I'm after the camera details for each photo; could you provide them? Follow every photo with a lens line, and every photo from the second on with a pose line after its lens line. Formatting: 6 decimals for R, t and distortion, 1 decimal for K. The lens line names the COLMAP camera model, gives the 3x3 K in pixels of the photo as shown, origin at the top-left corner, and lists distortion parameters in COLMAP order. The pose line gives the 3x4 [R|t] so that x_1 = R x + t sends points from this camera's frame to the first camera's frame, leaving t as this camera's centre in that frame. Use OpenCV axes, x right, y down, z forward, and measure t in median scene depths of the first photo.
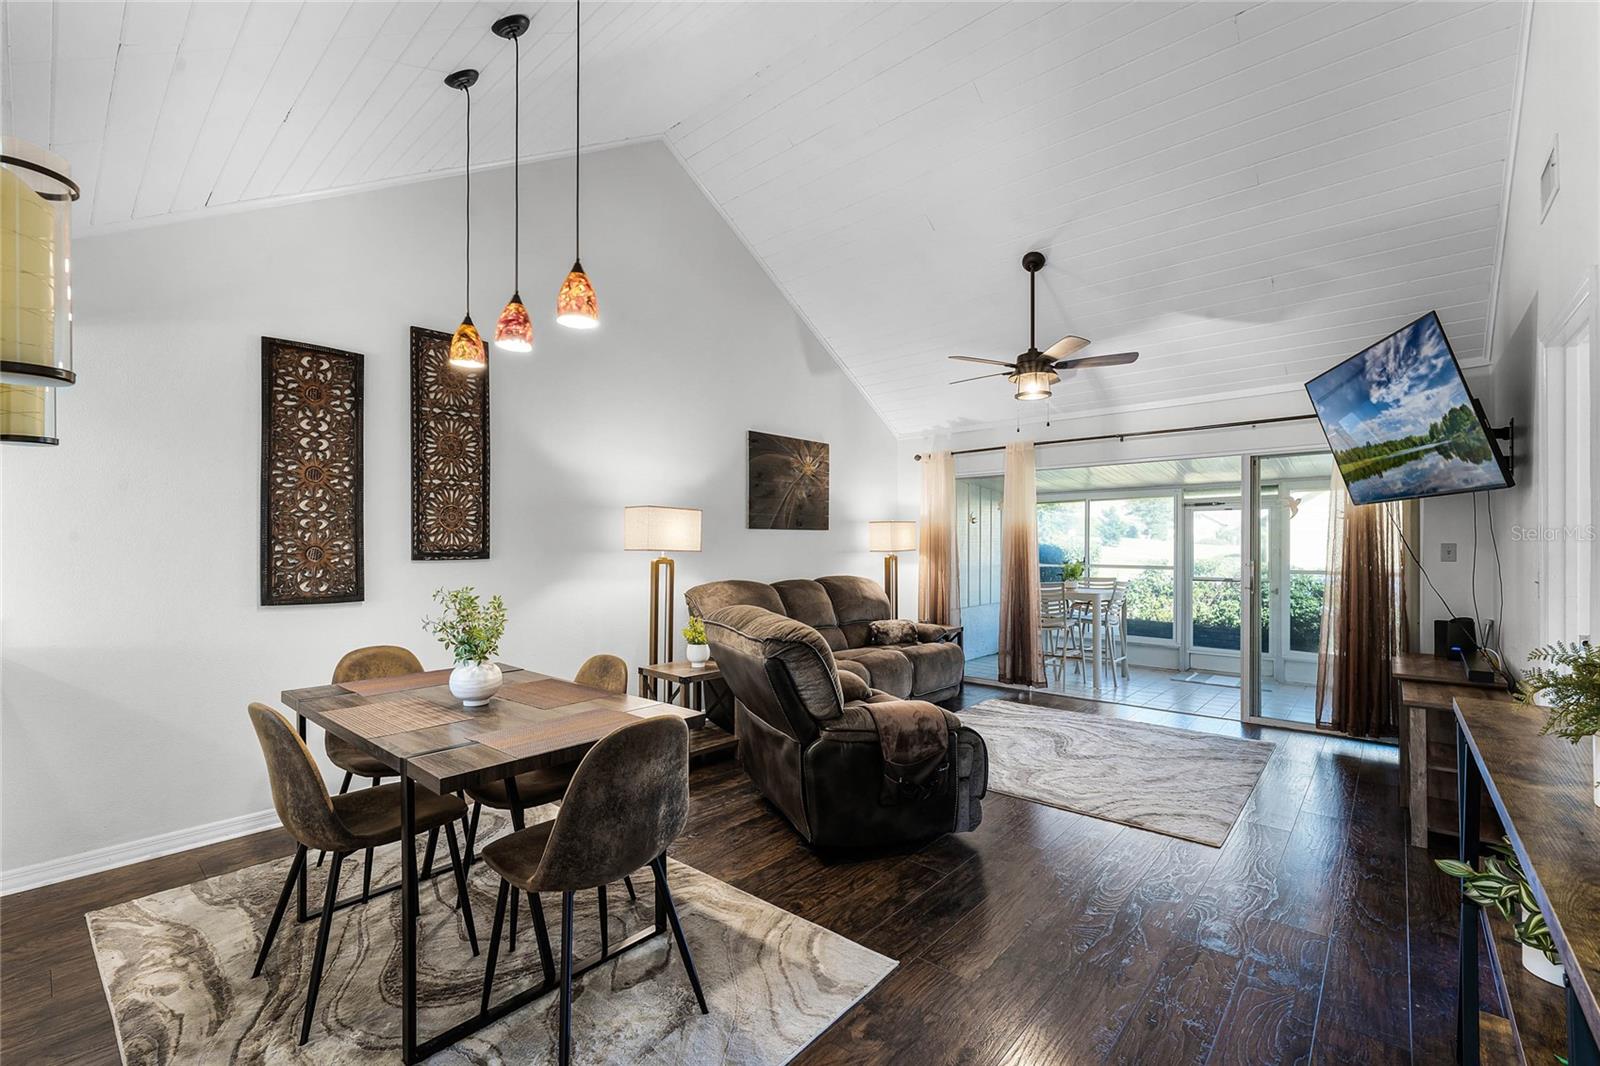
lens RADIAL K [[682.5, 0, 794.1], [0, 682.5, 546.7], [0, 0, 1]] dist [0.000257, -0.000917]
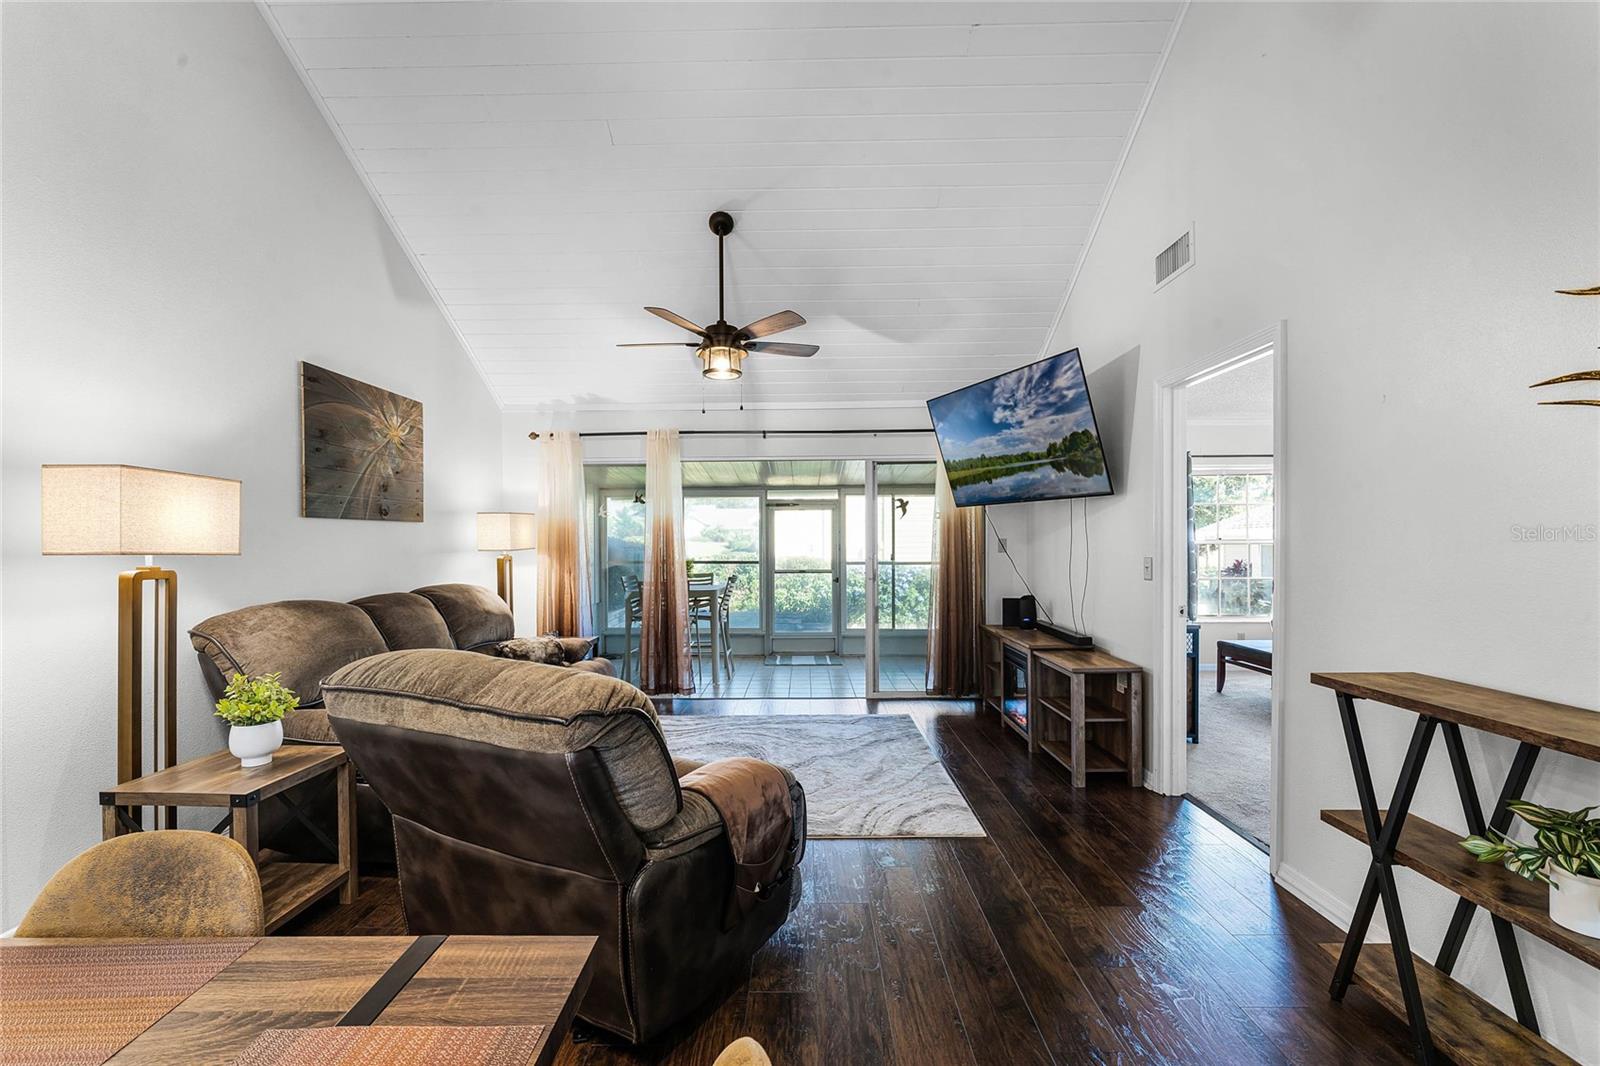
lens RADIAL K [[652.2, 0, 798.4], [0, 652.2, 552.2], [0, 0, 1]] dist [-0.003844, 0.000681]
pose [[0.752125, -0.013731, 0.658877, -0.137961], [0.005094, 0.999874, 0.015022, -0.000756], [-0.659000, -0.007942, 0.752101, 0.282216]]
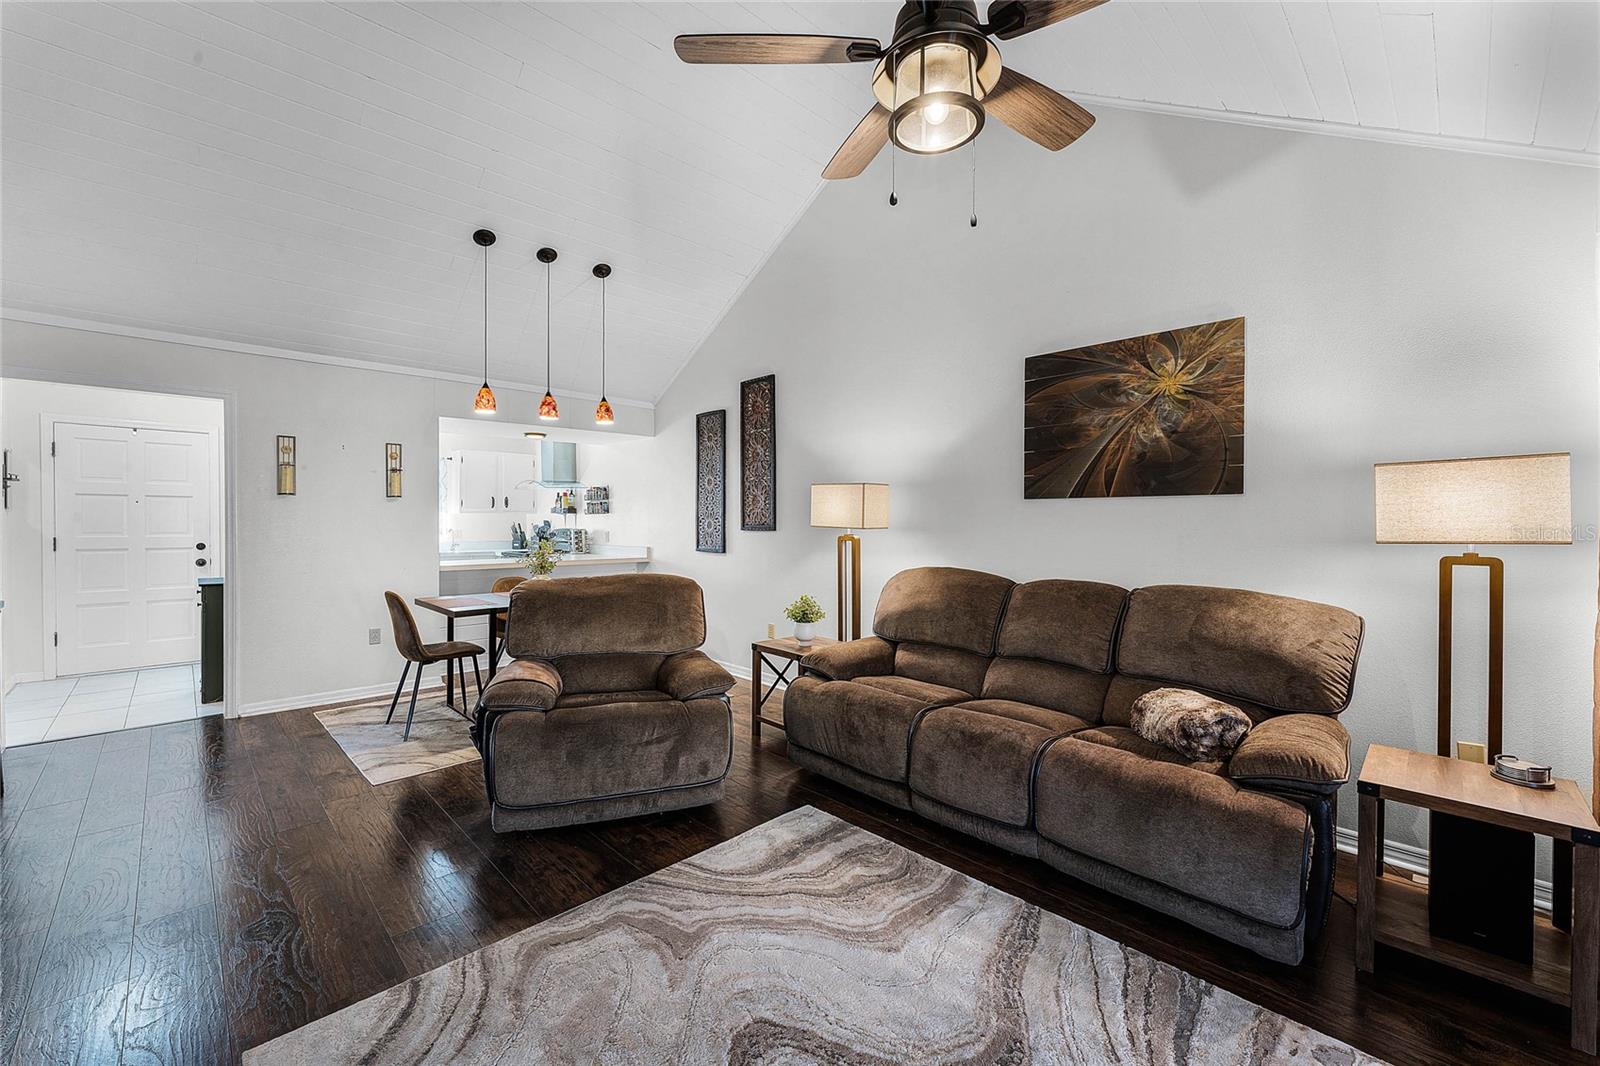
lens RADIAL K [[648.5, 0, 771.2], [0, 648.5, 517.6], [0, 0, 1]] dist [0.002341, 0.000064]
pose [[-0.101644, 0.004794, -0.994809, 0.704623], [-0.001915, 0.999986, 0.005014, -0.012876], [0.994819, 0.002415, -0.101633, 0.931259]]
